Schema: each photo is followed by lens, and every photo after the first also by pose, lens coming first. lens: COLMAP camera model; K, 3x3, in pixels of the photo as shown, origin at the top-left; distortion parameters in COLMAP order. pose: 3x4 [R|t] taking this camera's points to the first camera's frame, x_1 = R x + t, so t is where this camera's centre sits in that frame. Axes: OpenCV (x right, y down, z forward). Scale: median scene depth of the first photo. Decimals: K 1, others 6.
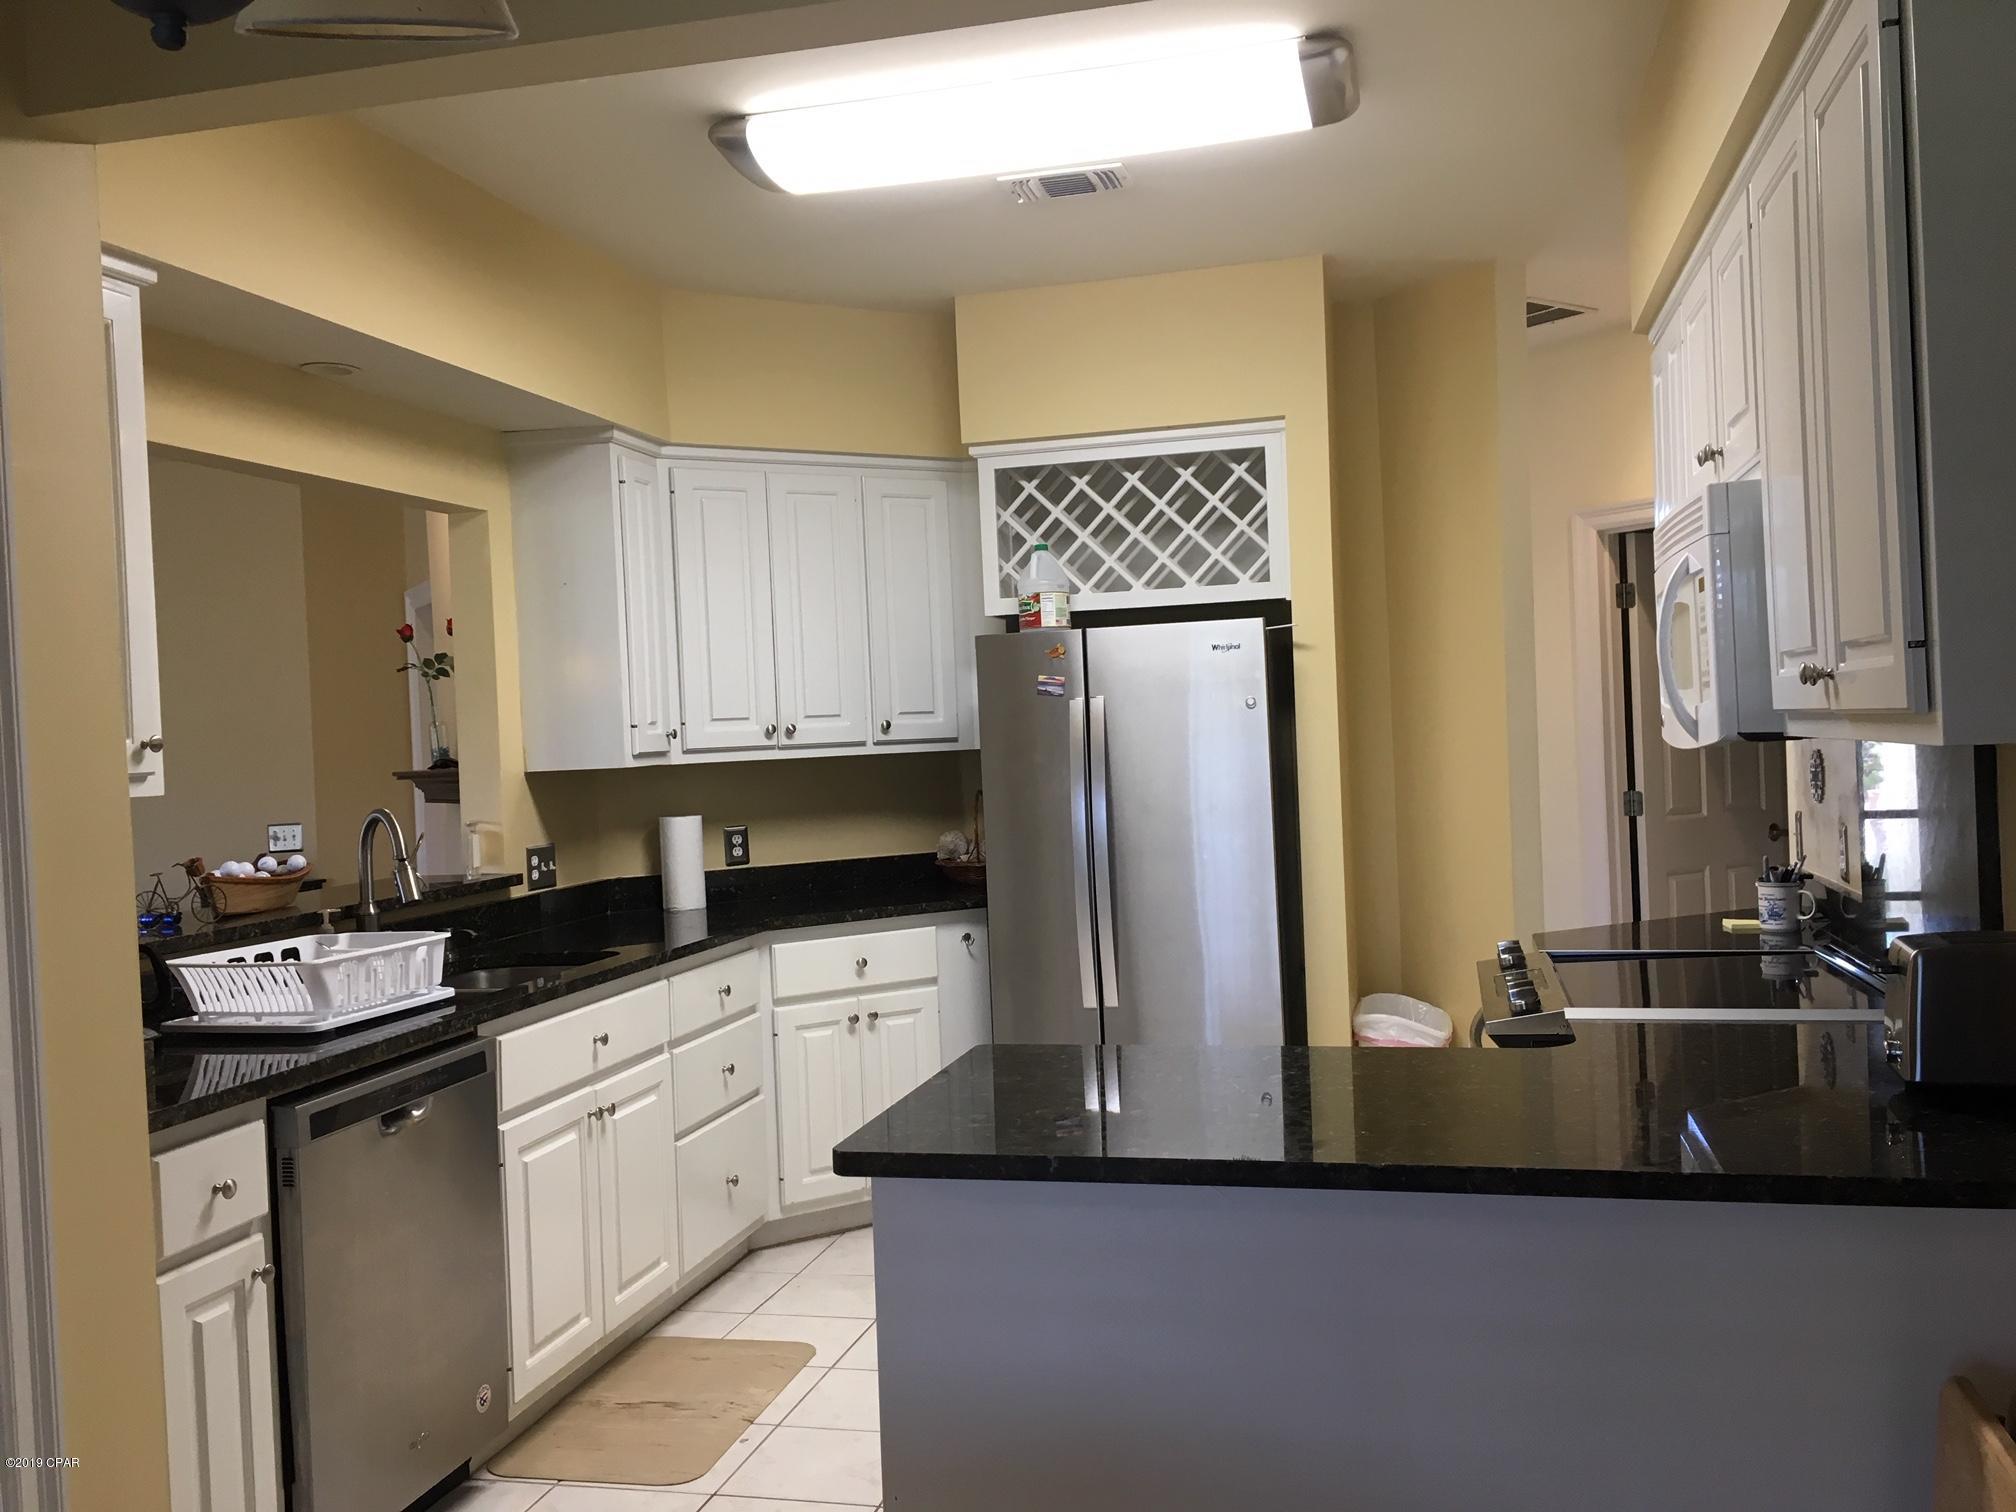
lens RADIAL K [[1710.4, 0, 1008.0], [0, 1710.4, 756.0], [0, 0, 1]] dist [0.002141, 0.001237]
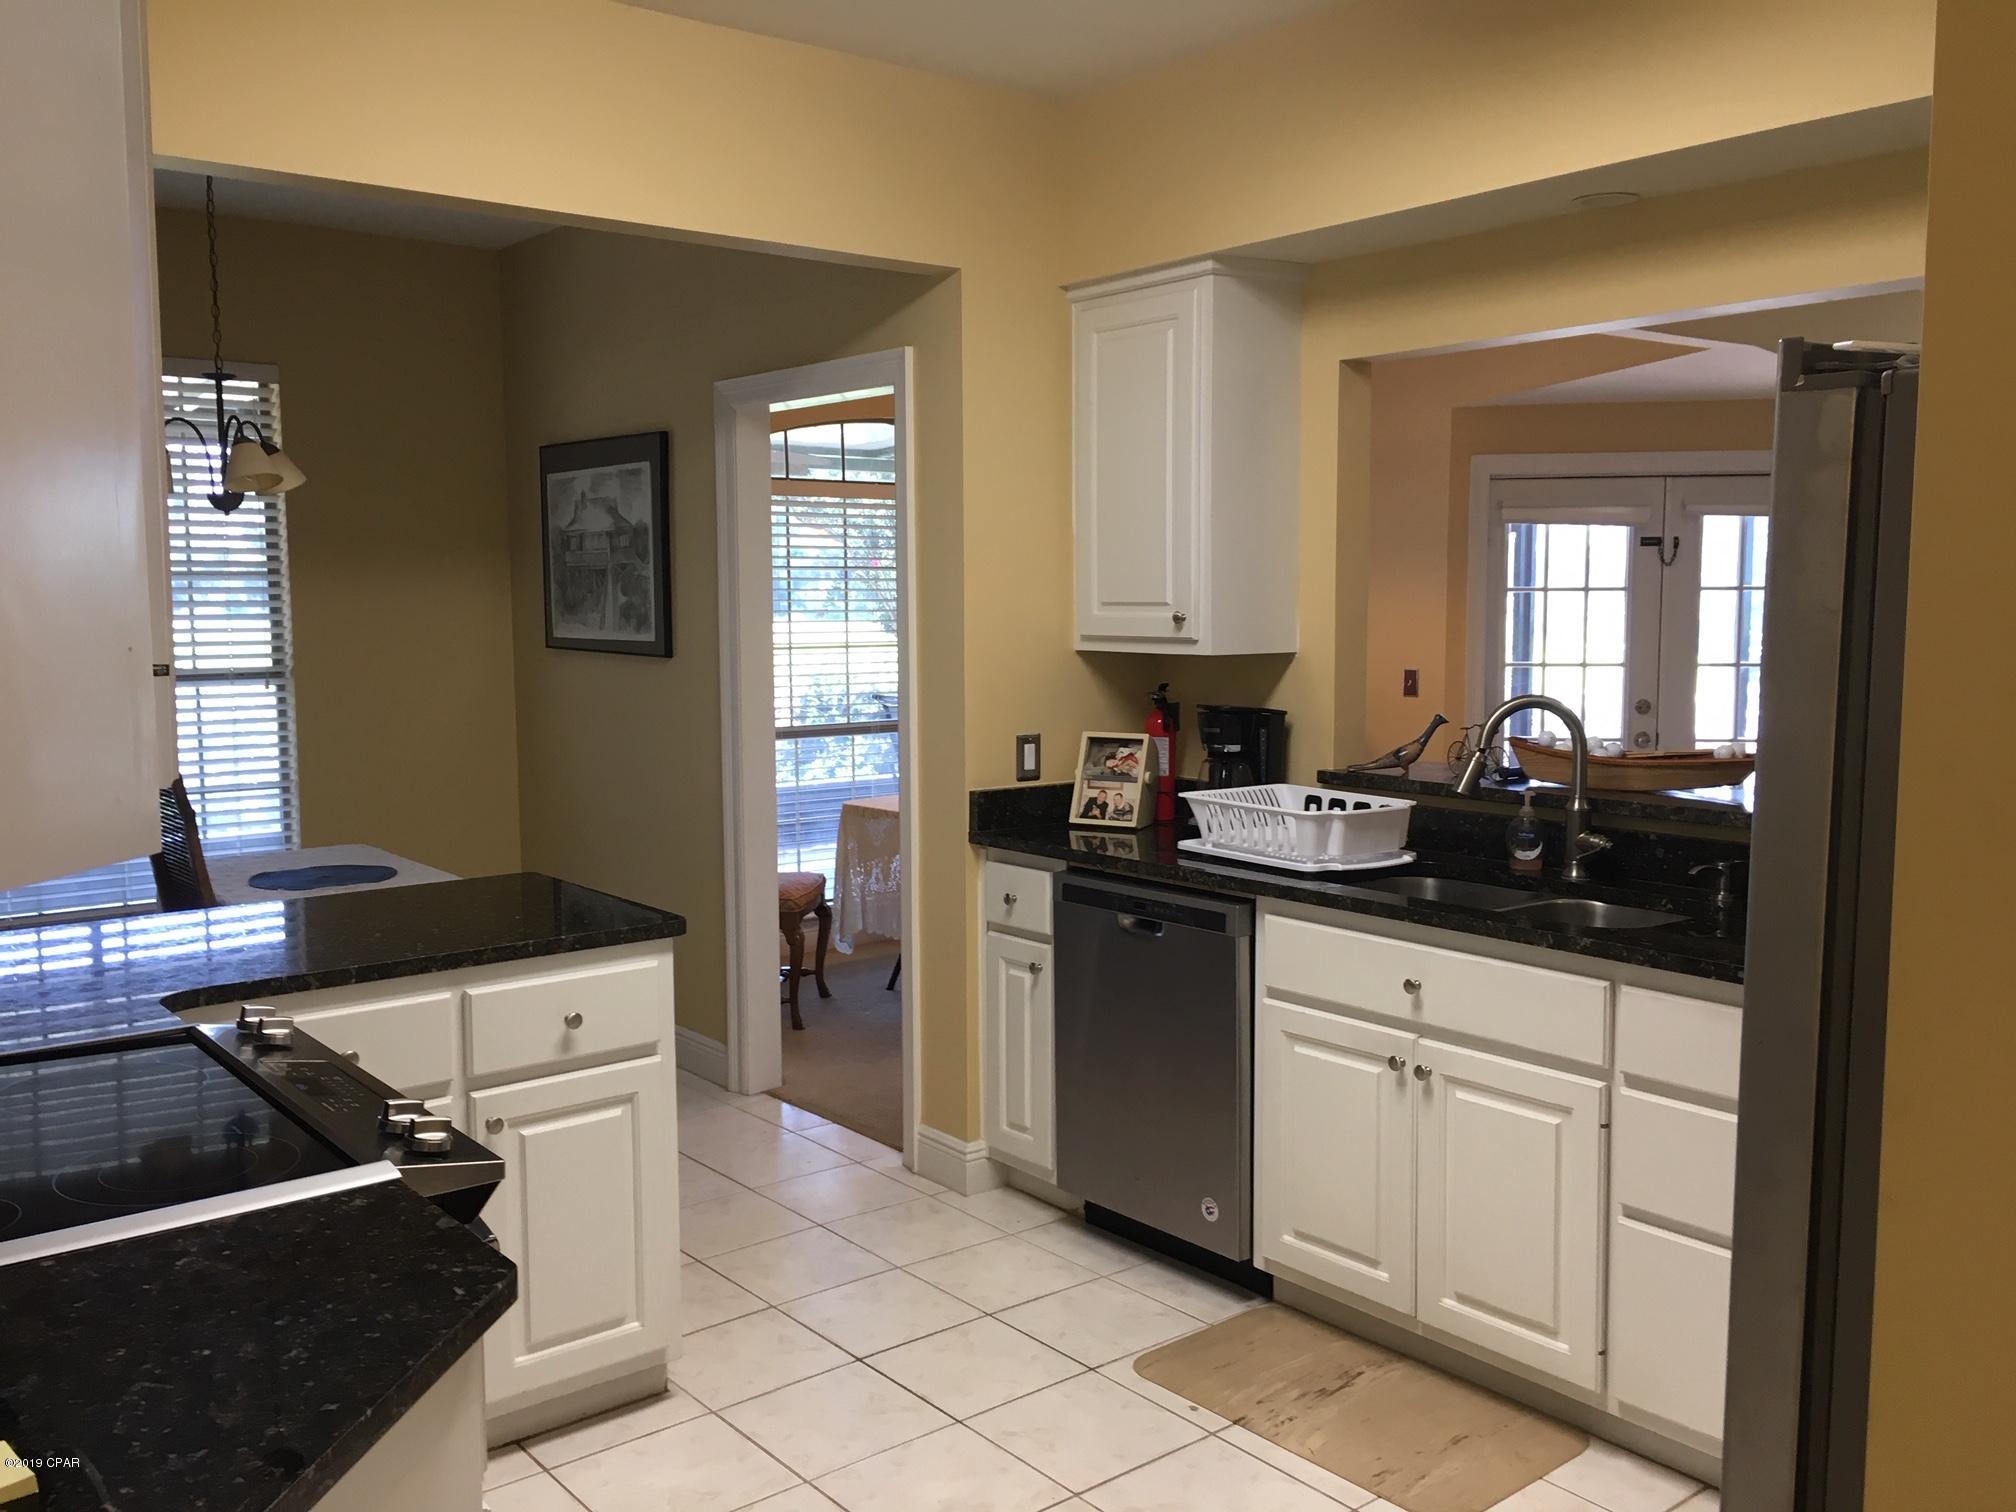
lens RADIAL K [[1710.4, 0, 1008.0], [0, 1710.4, 756.0], [0, 0, 1]] dist [0.002141, 0.001237]
pose [[-0.618469, 0.134980, -0.774130, 0.599274], [0.027845, 0.988283, 0.150074, -0.093902], [0.785316, 0.071260, -0.614981, 1.522237]]
